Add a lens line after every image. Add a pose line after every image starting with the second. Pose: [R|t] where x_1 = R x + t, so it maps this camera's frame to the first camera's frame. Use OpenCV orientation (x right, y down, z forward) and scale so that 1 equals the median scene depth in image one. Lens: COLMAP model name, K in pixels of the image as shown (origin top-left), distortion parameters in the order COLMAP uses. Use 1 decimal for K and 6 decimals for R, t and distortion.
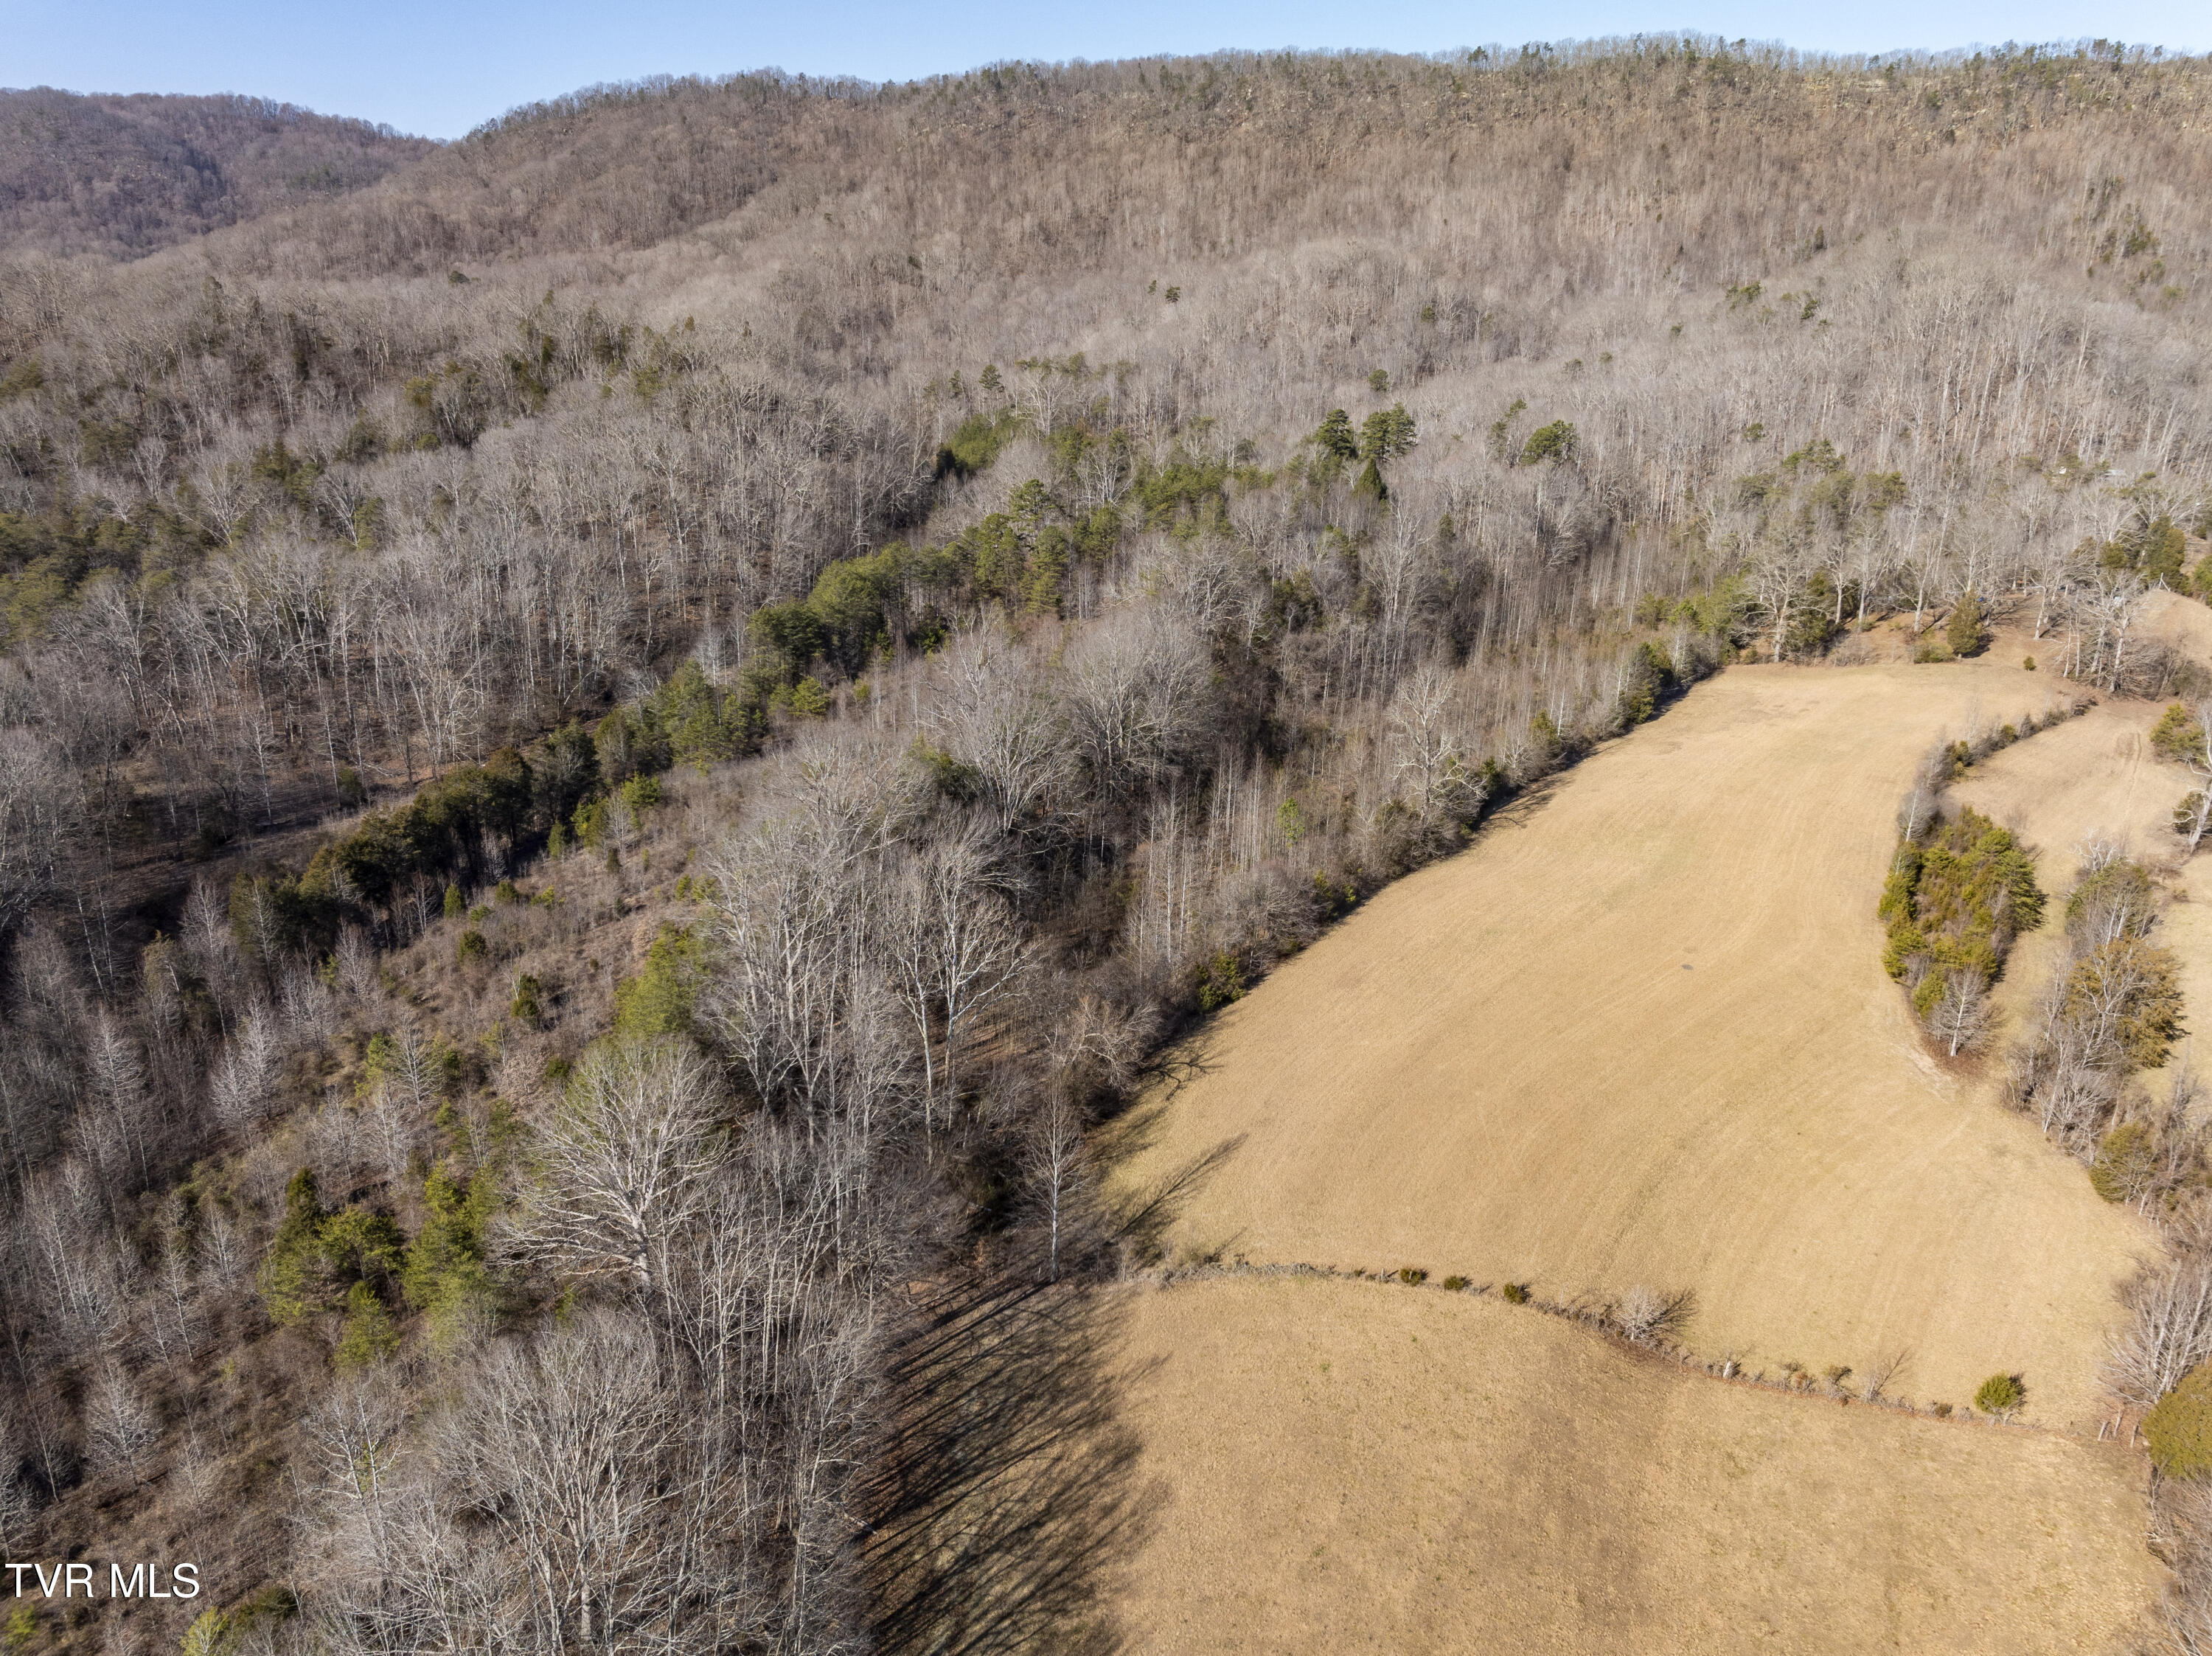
lens RADIAL K [[1571.8, 0, 1082.7], [0, 1571.8, 809.3], [0, 0, 1]] dist [-0.047998, 0.016335]
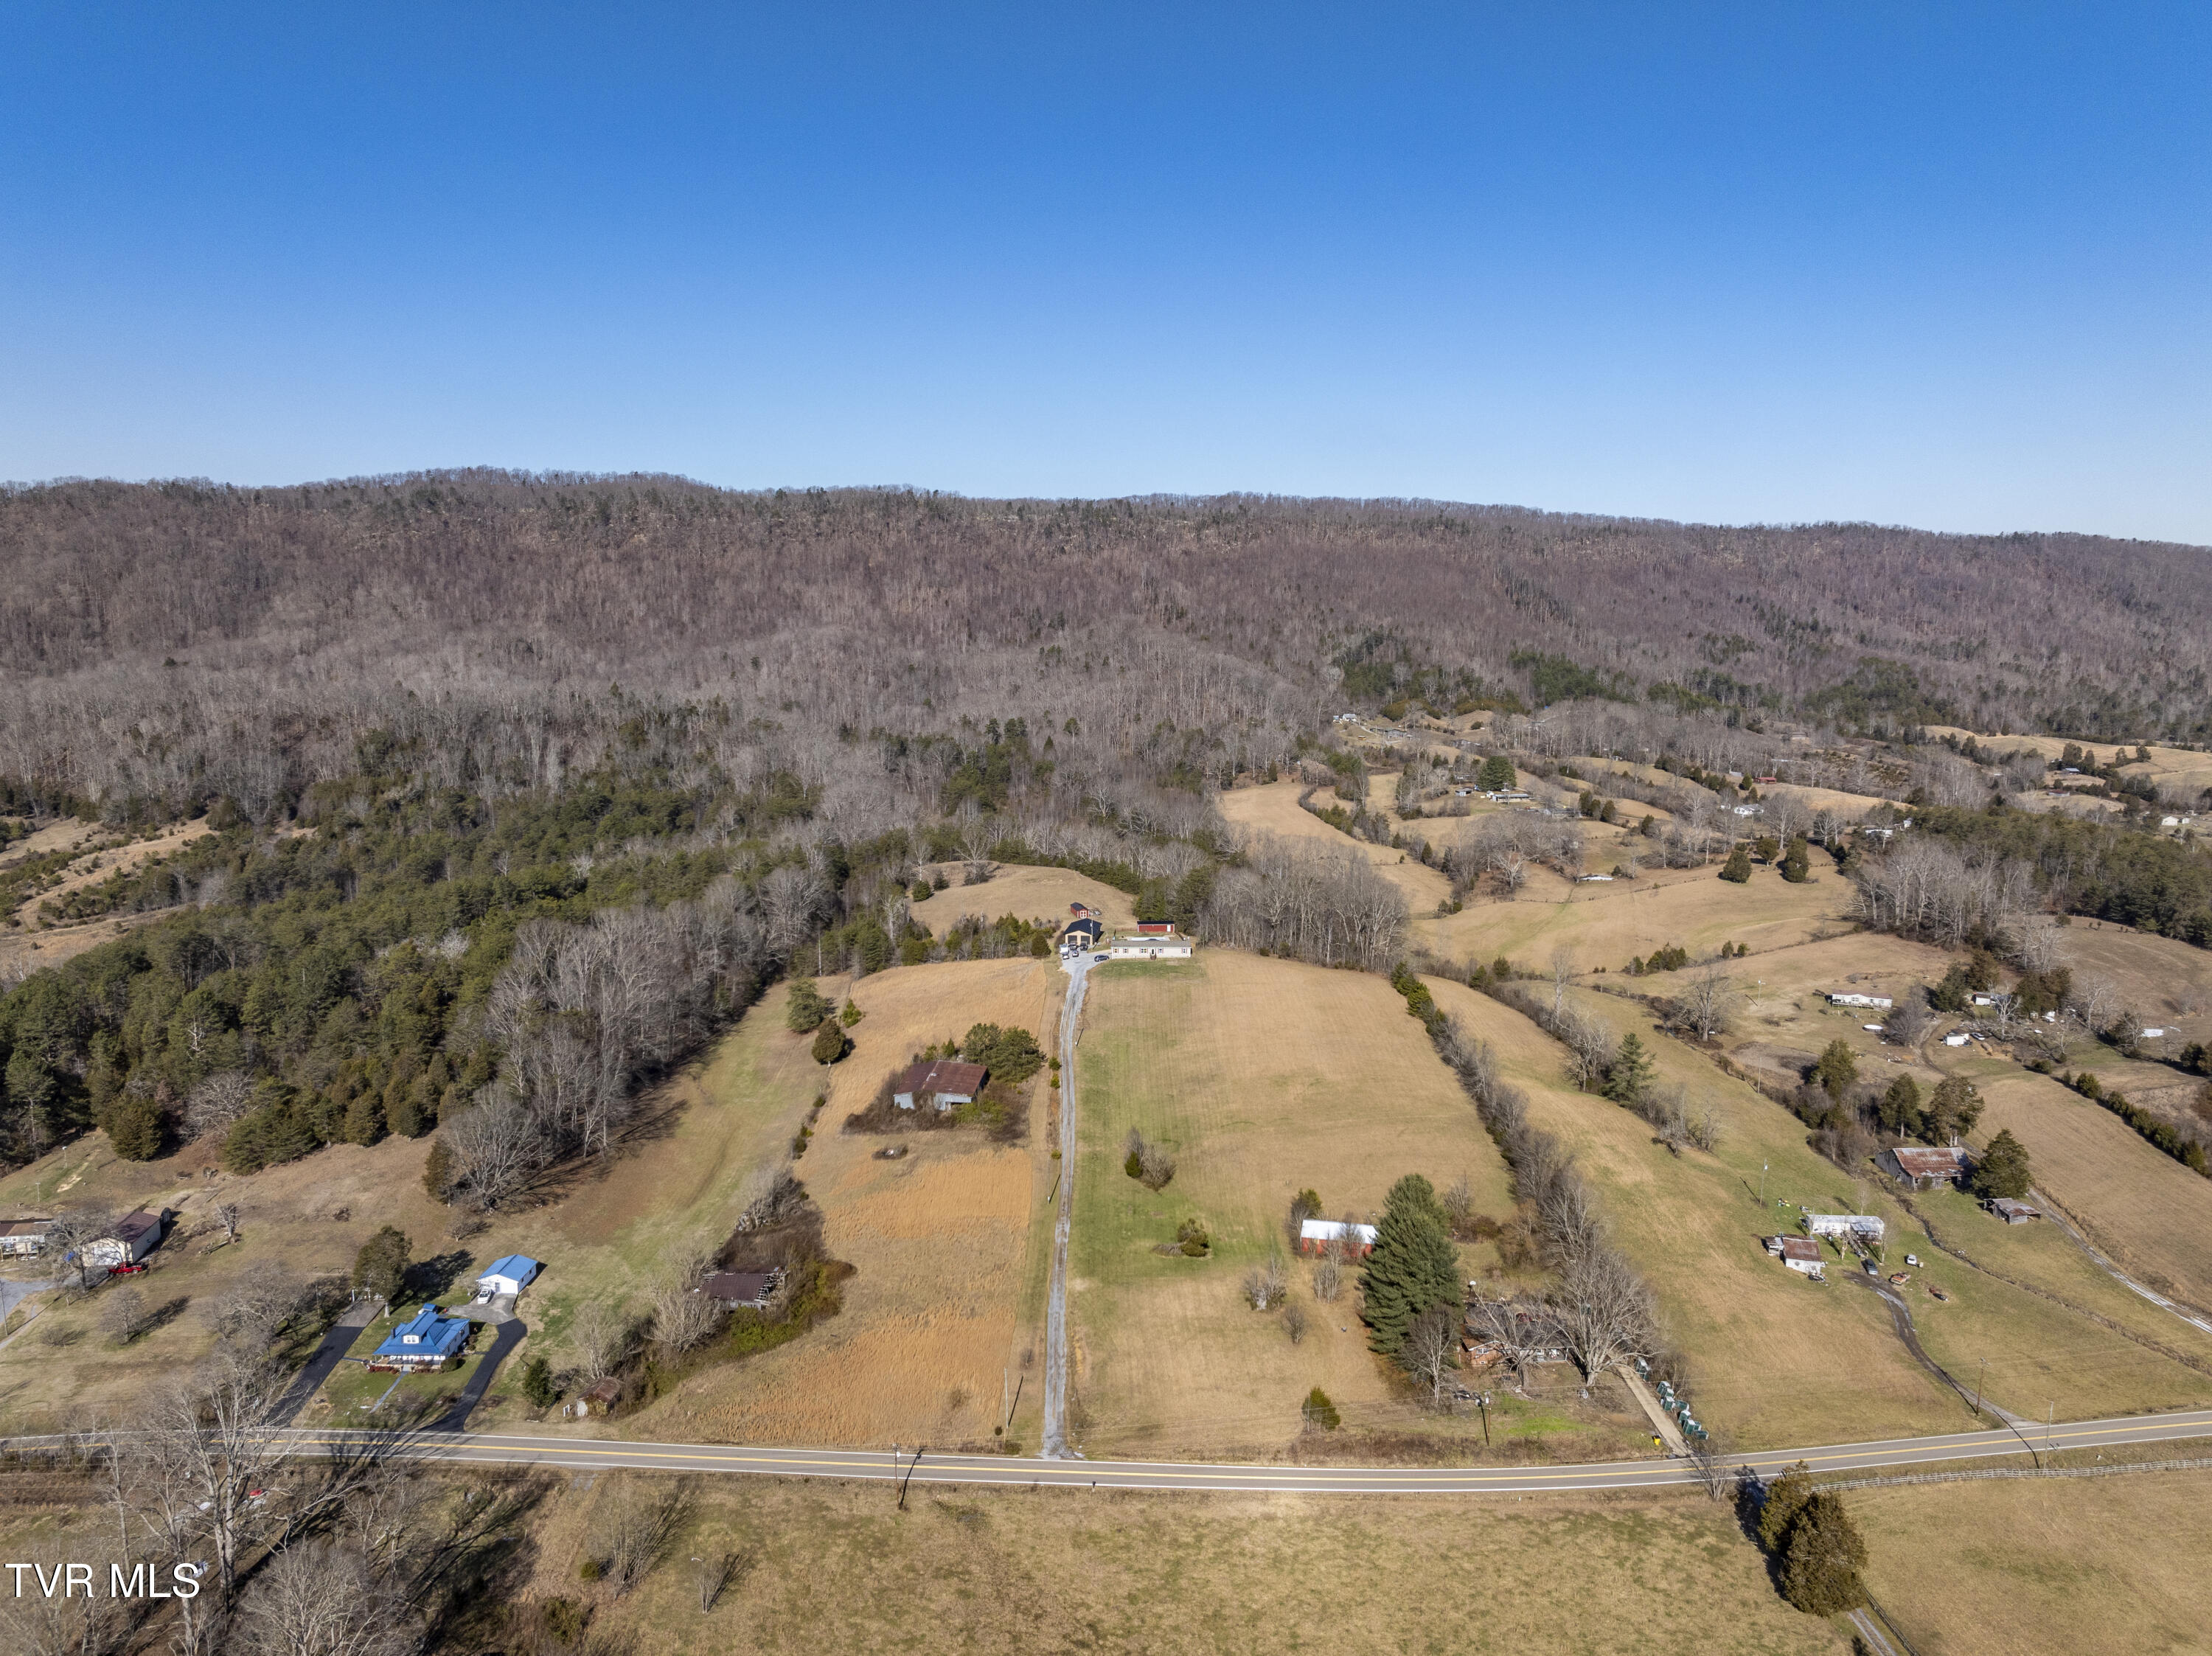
lens RADIAL K [[1571.8, 0, 1096.3], [0, 1571.8, 826.9], [0, 0, 1]] dist [-0.047998, 0.016335]
pose [[0.813377, -0.096972, 0.573597, -0.424353], [0.195752, 0.974133, -0.112897, 0.079060], [-0.547812, 0.204111, 0.811320, -0.382734]]
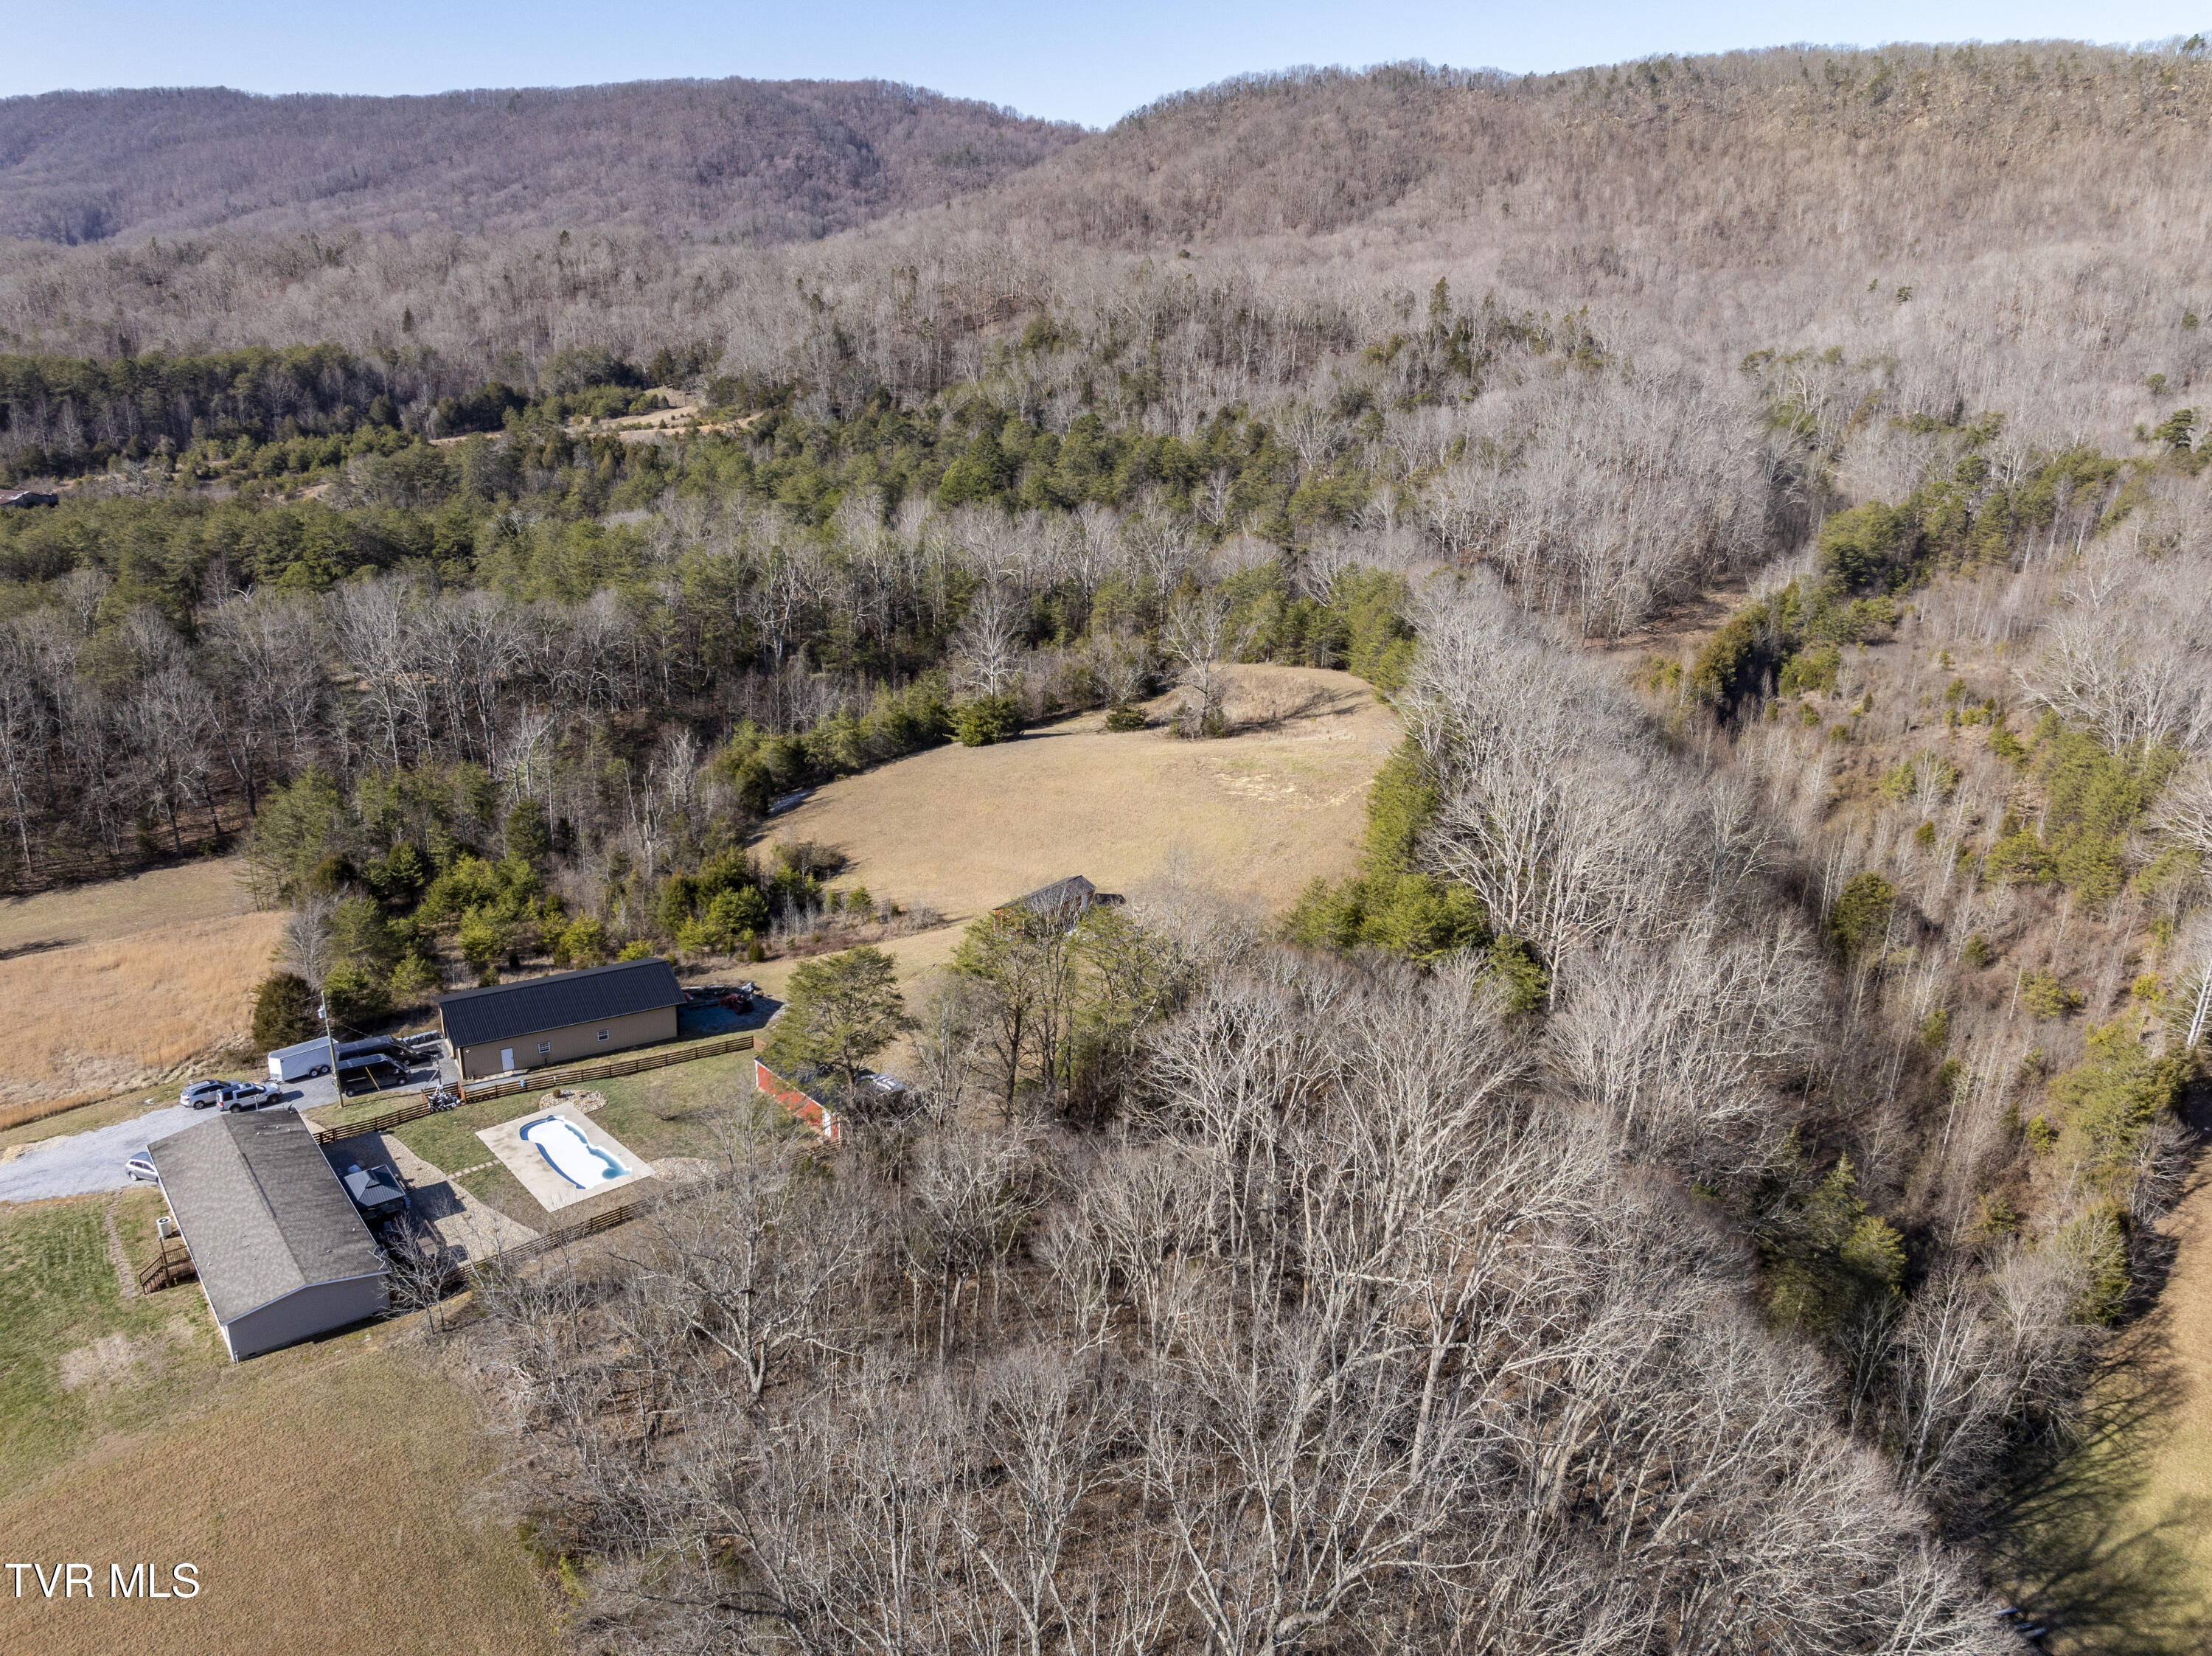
lens RADIAL K [[1571.8, 0, 1094.5], [0, 1571.8, 841.9], [0, 0, 1]] dist [-0.047998, 0.016335]
pose [[0.960494, 0.111027, -0.255194, -0.101288], [-0.102968, 0.993677, 0.044768, 0.029089], [0.258551, -0.016723, 0.965853, -0.095187]]
